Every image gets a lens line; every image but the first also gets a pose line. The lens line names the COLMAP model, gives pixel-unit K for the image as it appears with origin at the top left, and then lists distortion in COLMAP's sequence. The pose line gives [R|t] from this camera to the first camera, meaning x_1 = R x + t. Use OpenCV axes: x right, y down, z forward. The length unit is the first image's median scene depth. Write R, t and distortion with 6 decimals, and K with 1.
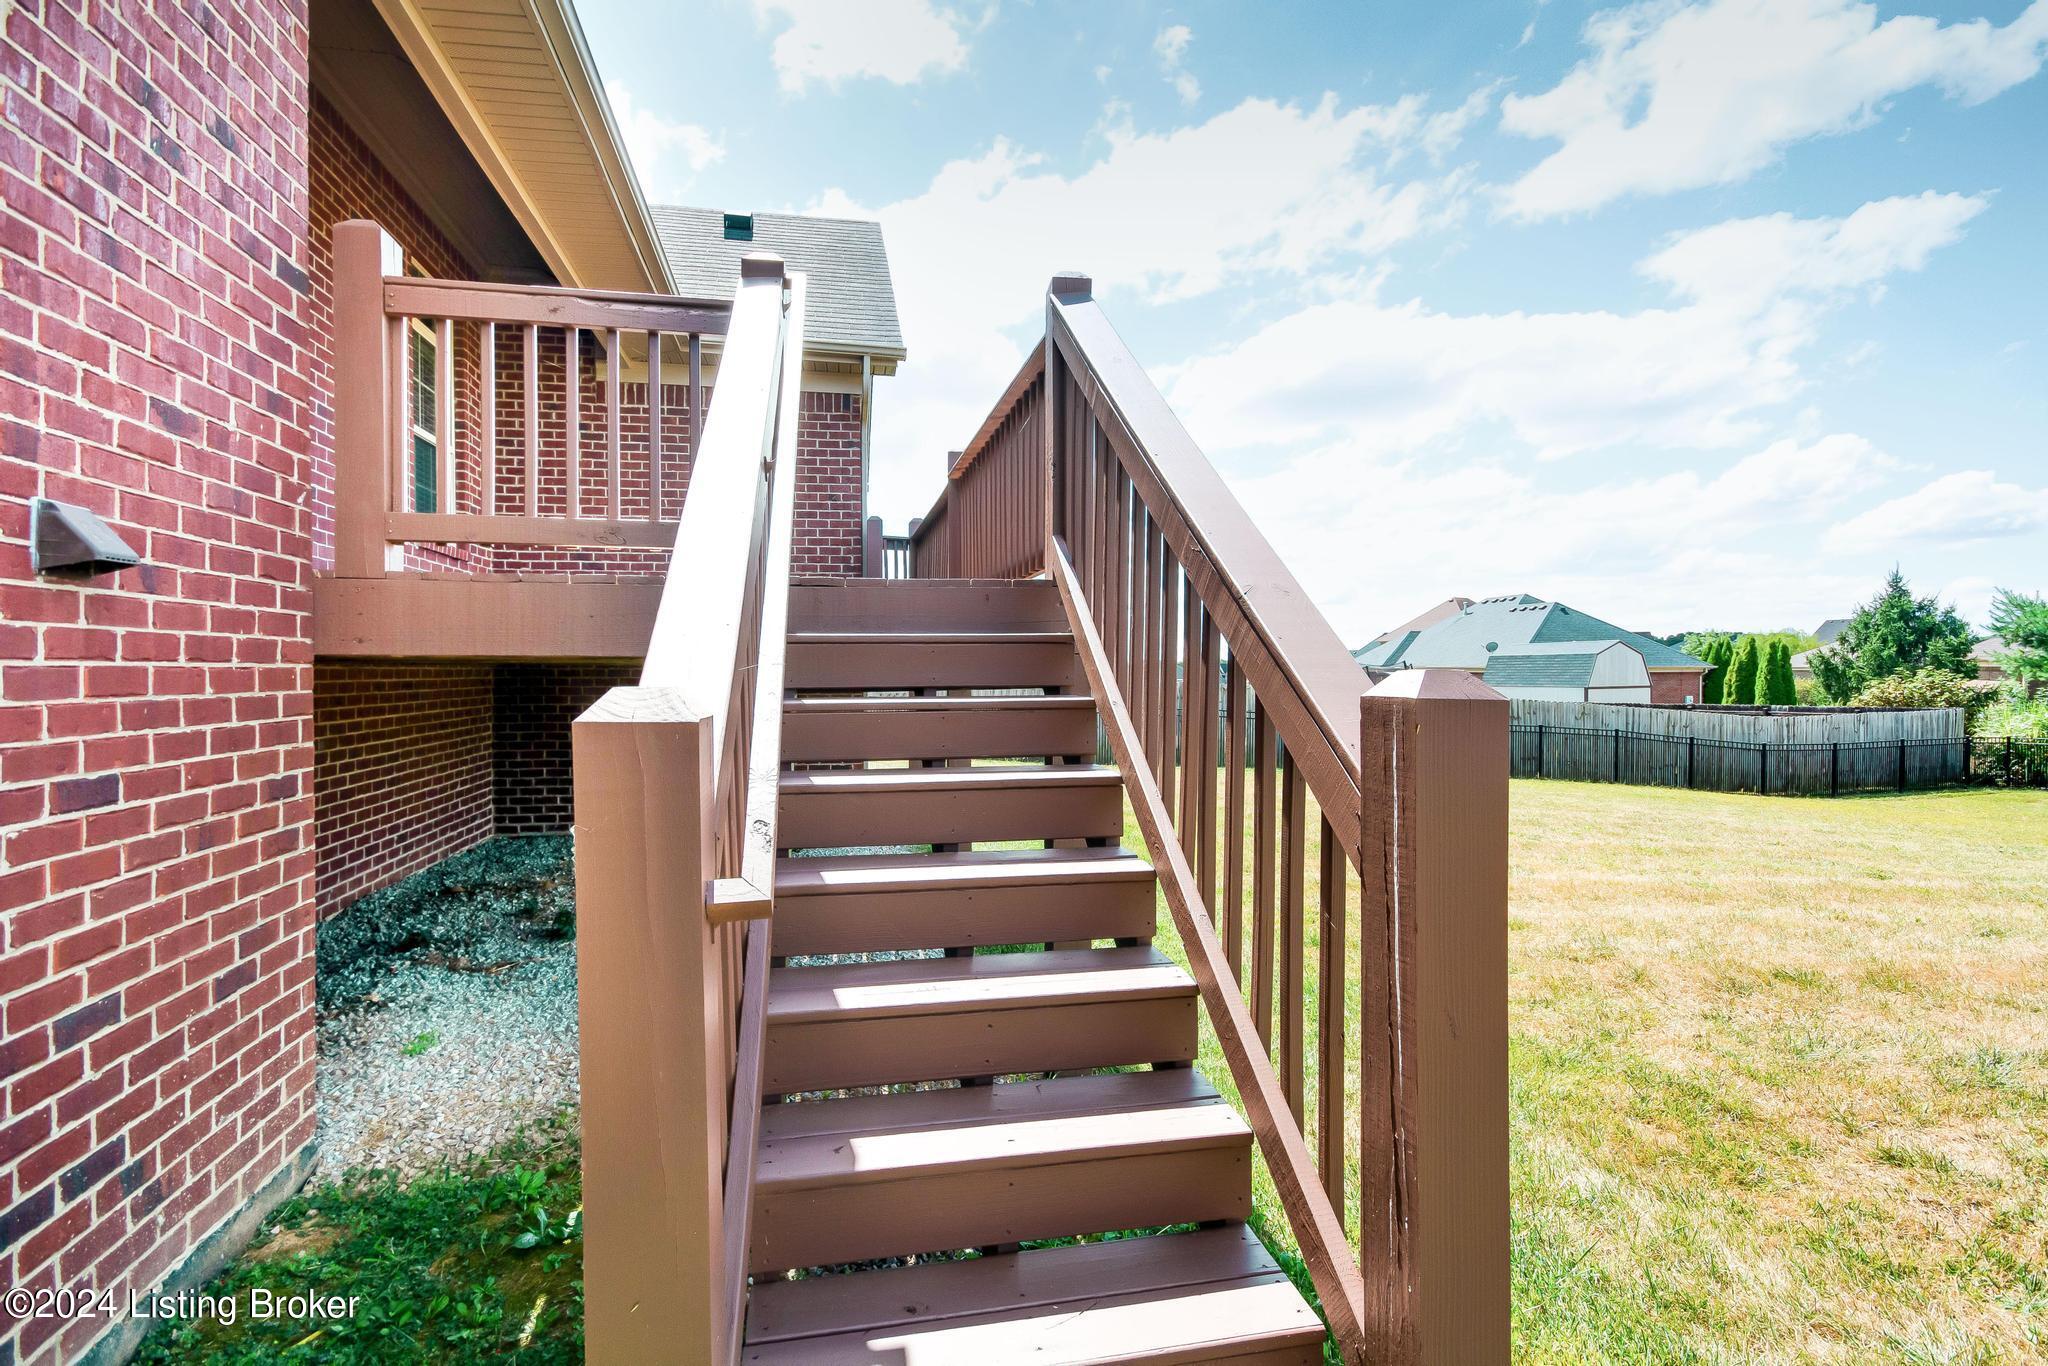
lens RADIAL K [[885.8, 0, 961.9], [0, 885.8, 679.8], [0, 0, 1]] dist [-0.000979, -0.011440]
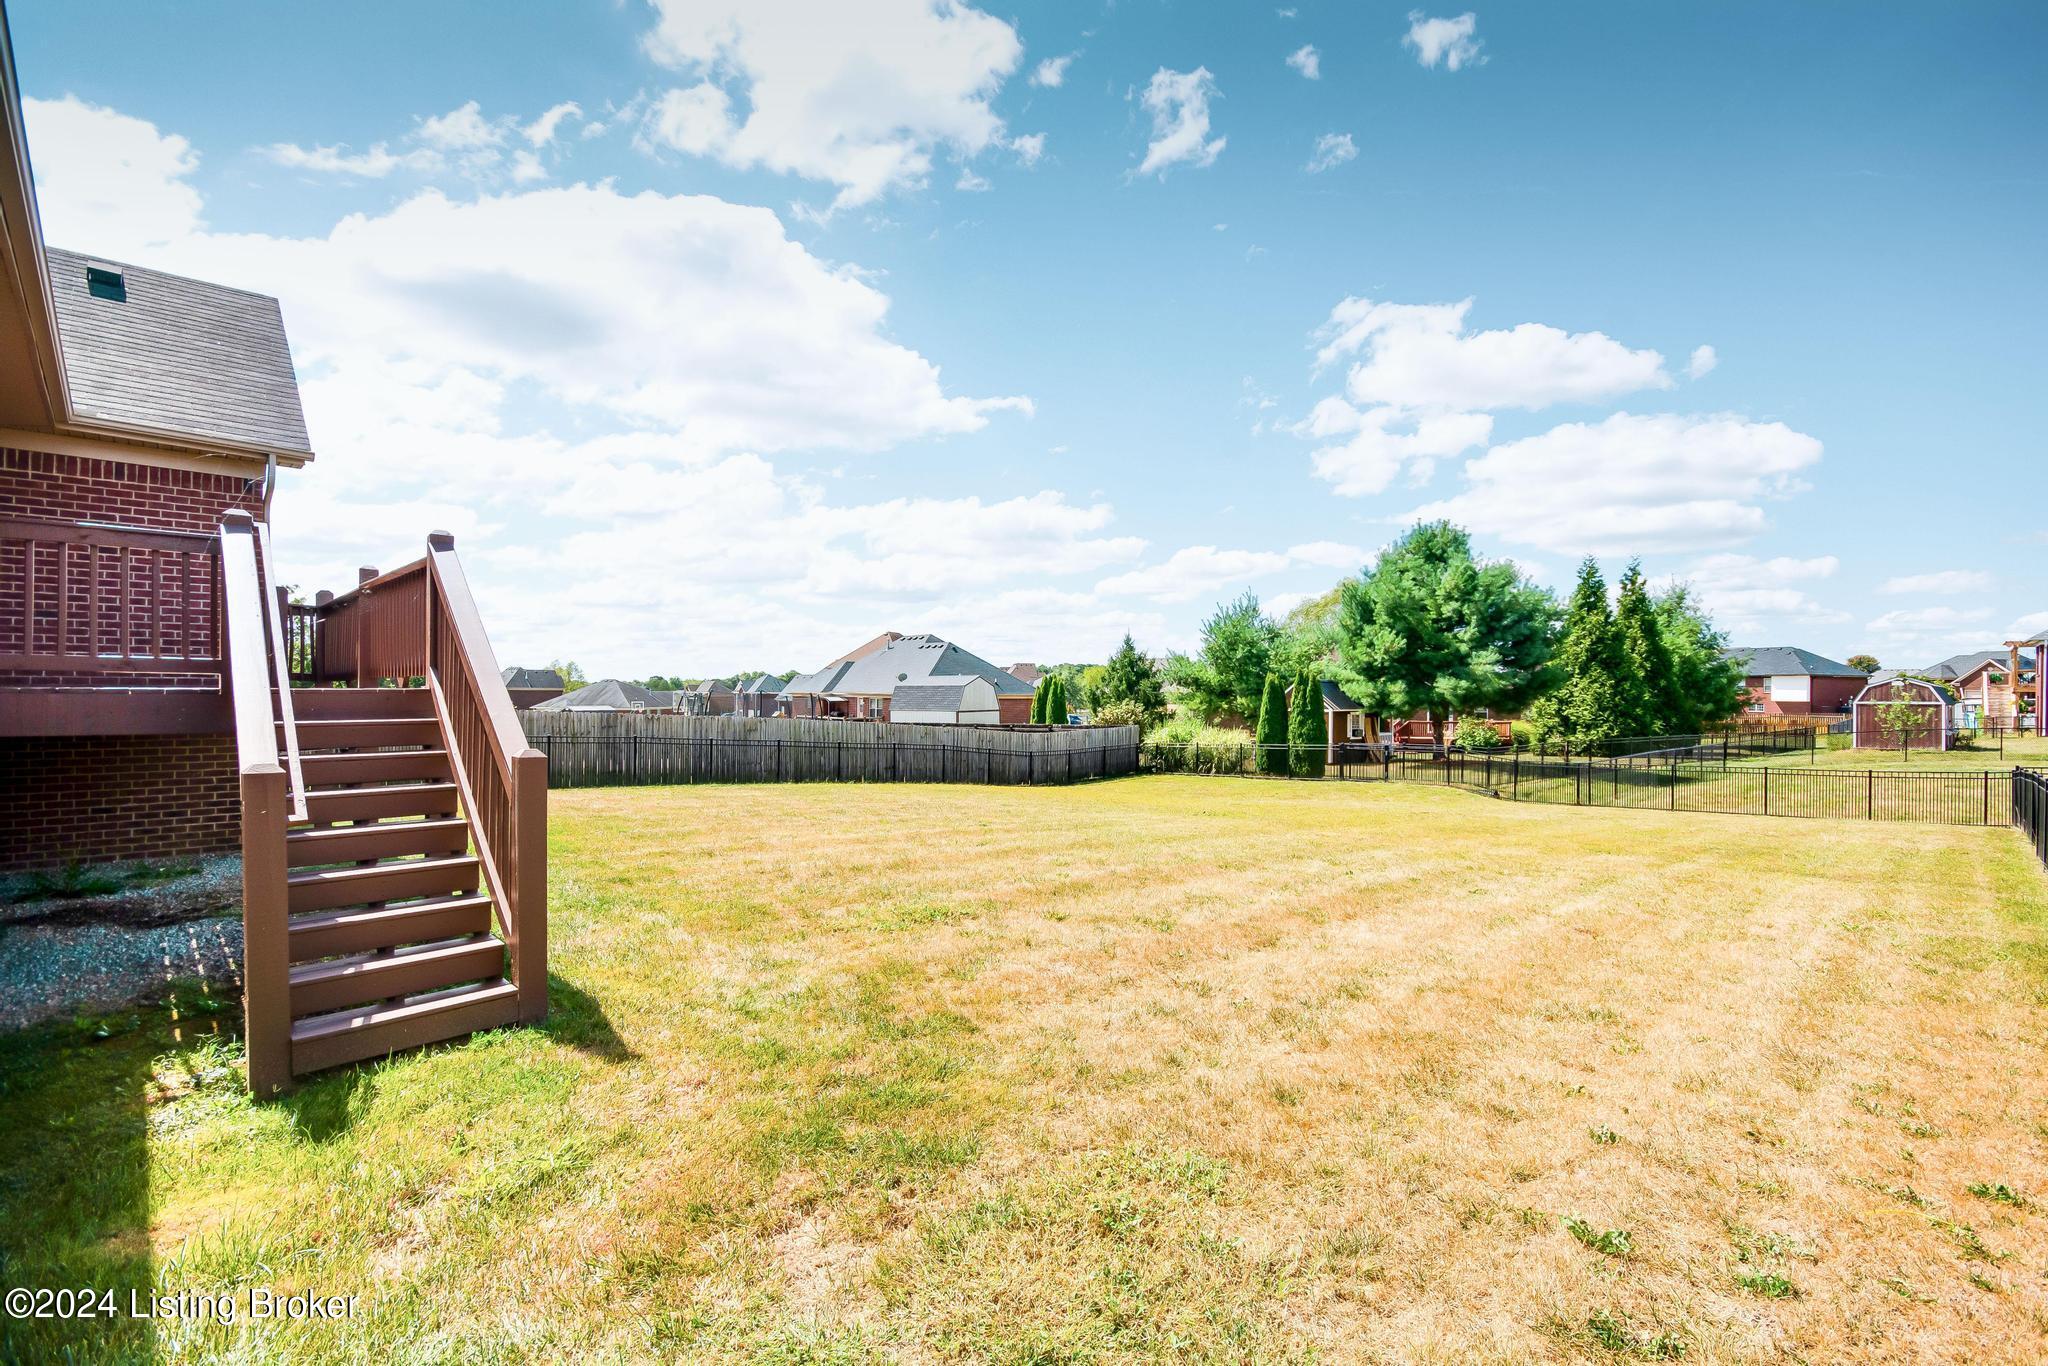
lens RADIAL K [[883.3, 0, 998.0], [0, 883.3, 699.1], [0, 0, 1]] dist [-0.000568, -0.000349]
pose [[0.814508, 0.000416, 0.580152, -0.000901], [0.001294, 0.999996, -0.002535, -0.011796], [-0.580151, 0.002815, 0.814504, -0.181298]]
